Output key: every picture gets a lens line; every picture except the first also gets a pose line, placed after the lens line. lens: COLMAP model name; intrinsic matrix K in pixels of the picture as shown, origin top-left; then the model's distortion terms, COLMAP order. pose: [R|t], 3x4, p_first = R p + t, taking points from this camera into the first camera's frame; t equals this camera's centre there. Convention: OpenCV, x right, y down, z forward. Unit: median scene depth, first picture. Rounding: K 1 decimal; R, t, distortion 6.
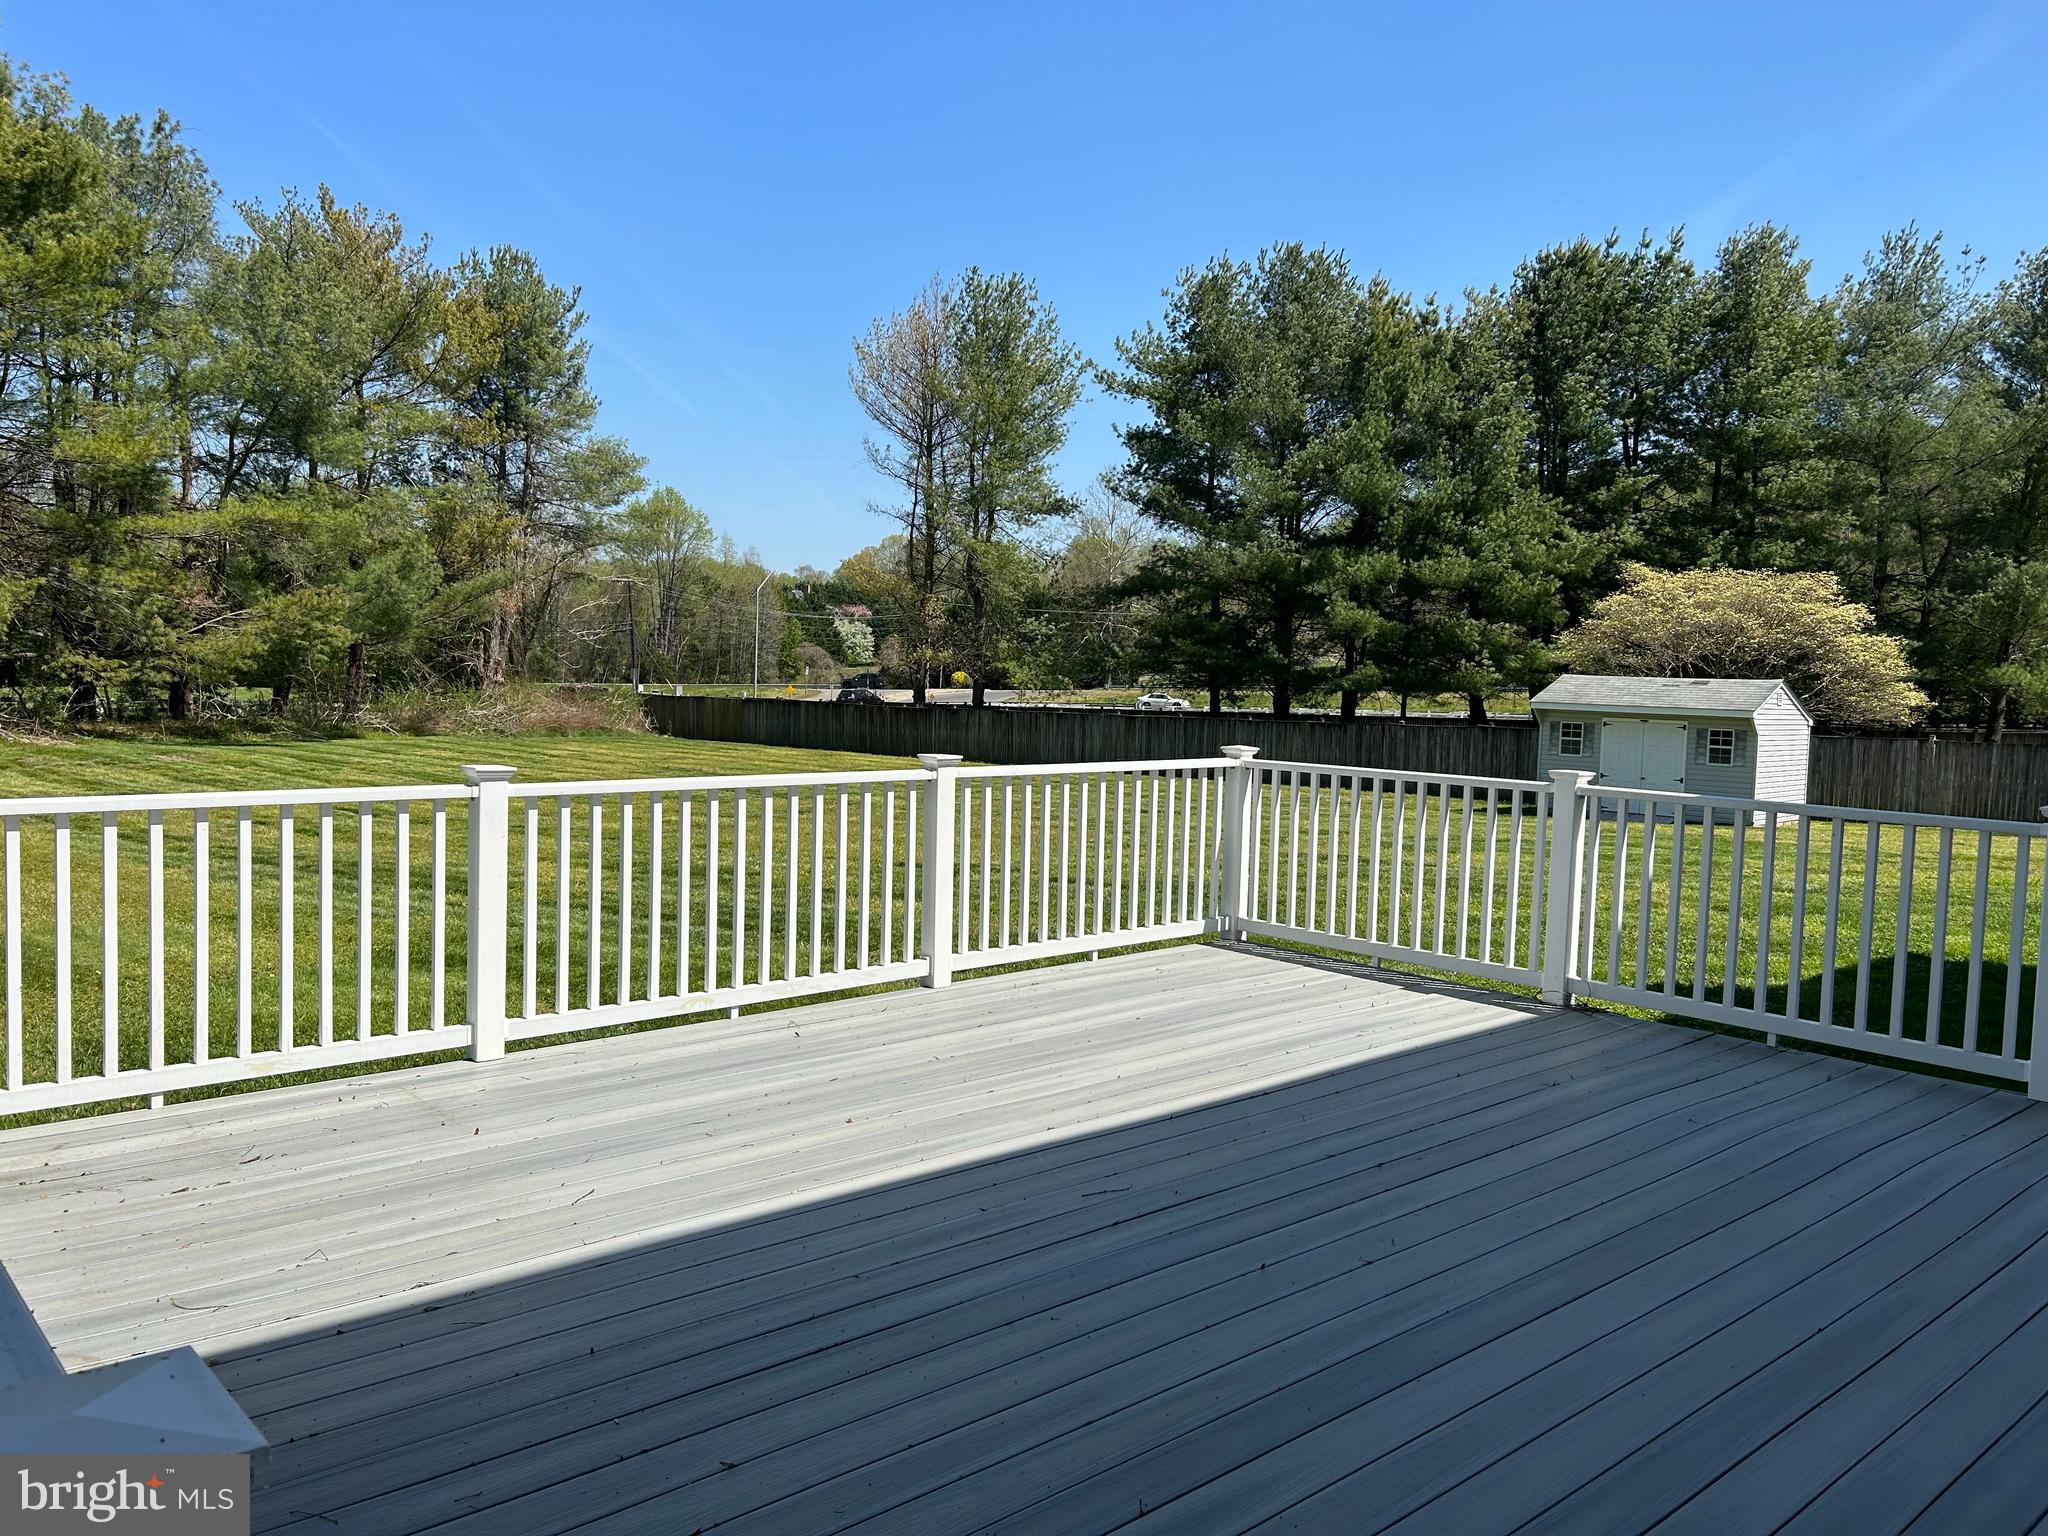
lens RADIAL K [[1547.7, 0, 1033.0], [0, 1547.7, 760.7], [0, 0, 1]] dist [0.050656, -0.037700]
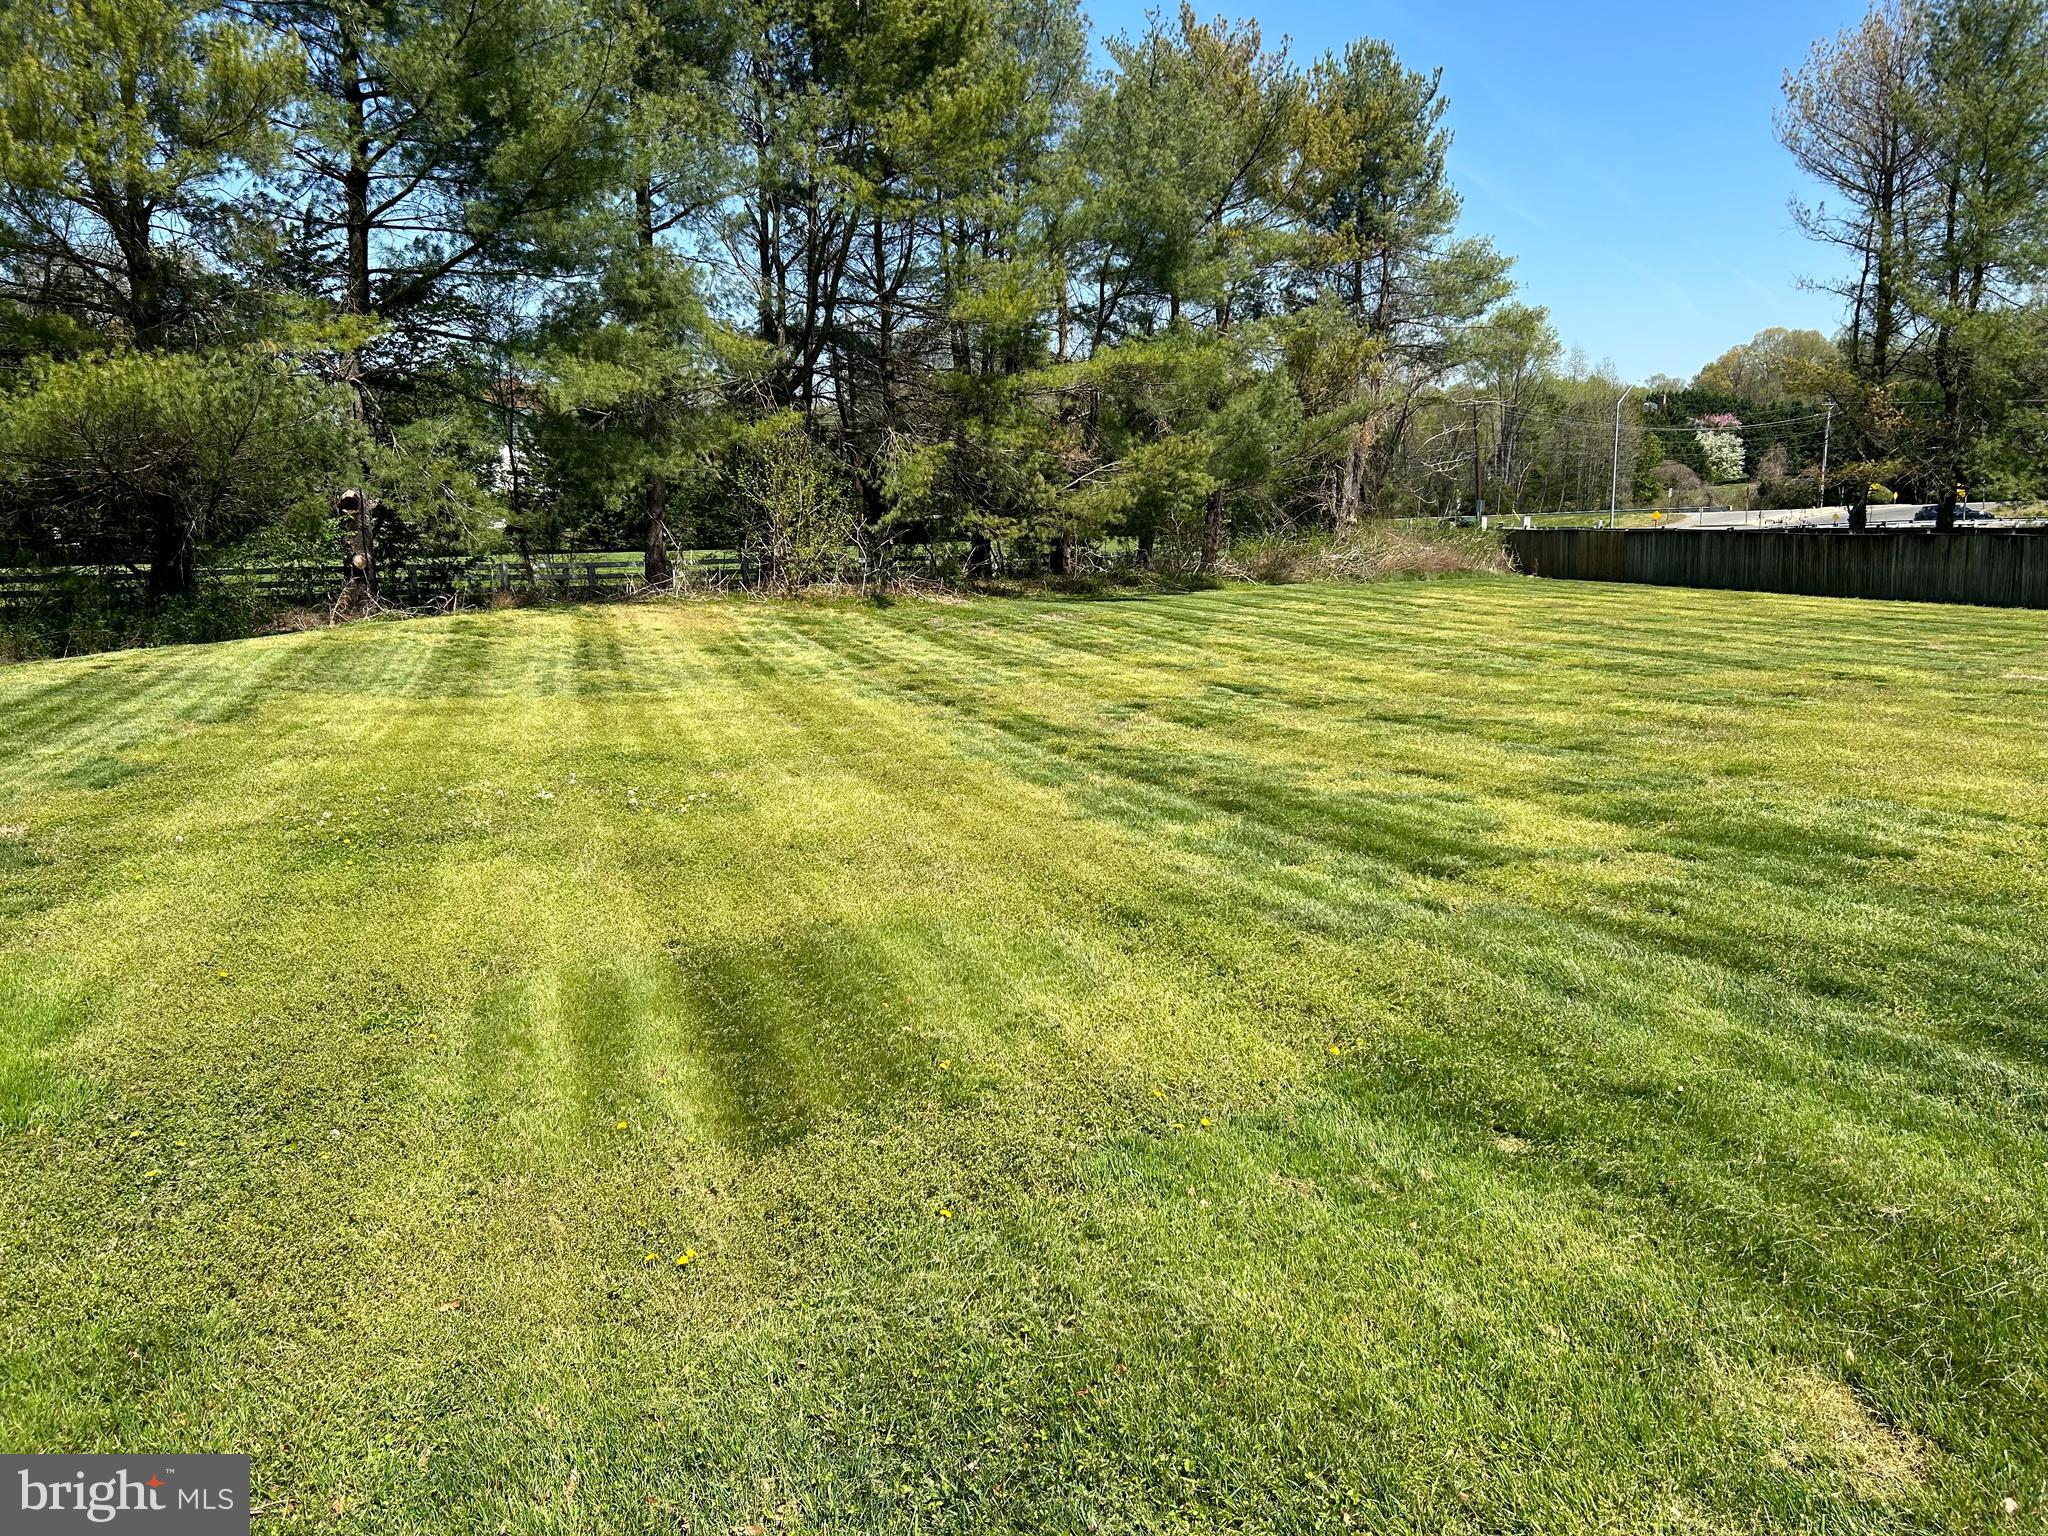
lens RADIAL K [[1547.7, 0, 1020.4], [0, 1547.7, 776.7], [0, 0, 1]] dist [0.050656, -0.037700]
pose [[0.867555, 0.043701, -0.495417, -0.053290], [0.014289, 0.993531, 0.112662, -0.008323], [0.497135, -0.104820, 0.861318, 0.090917]]
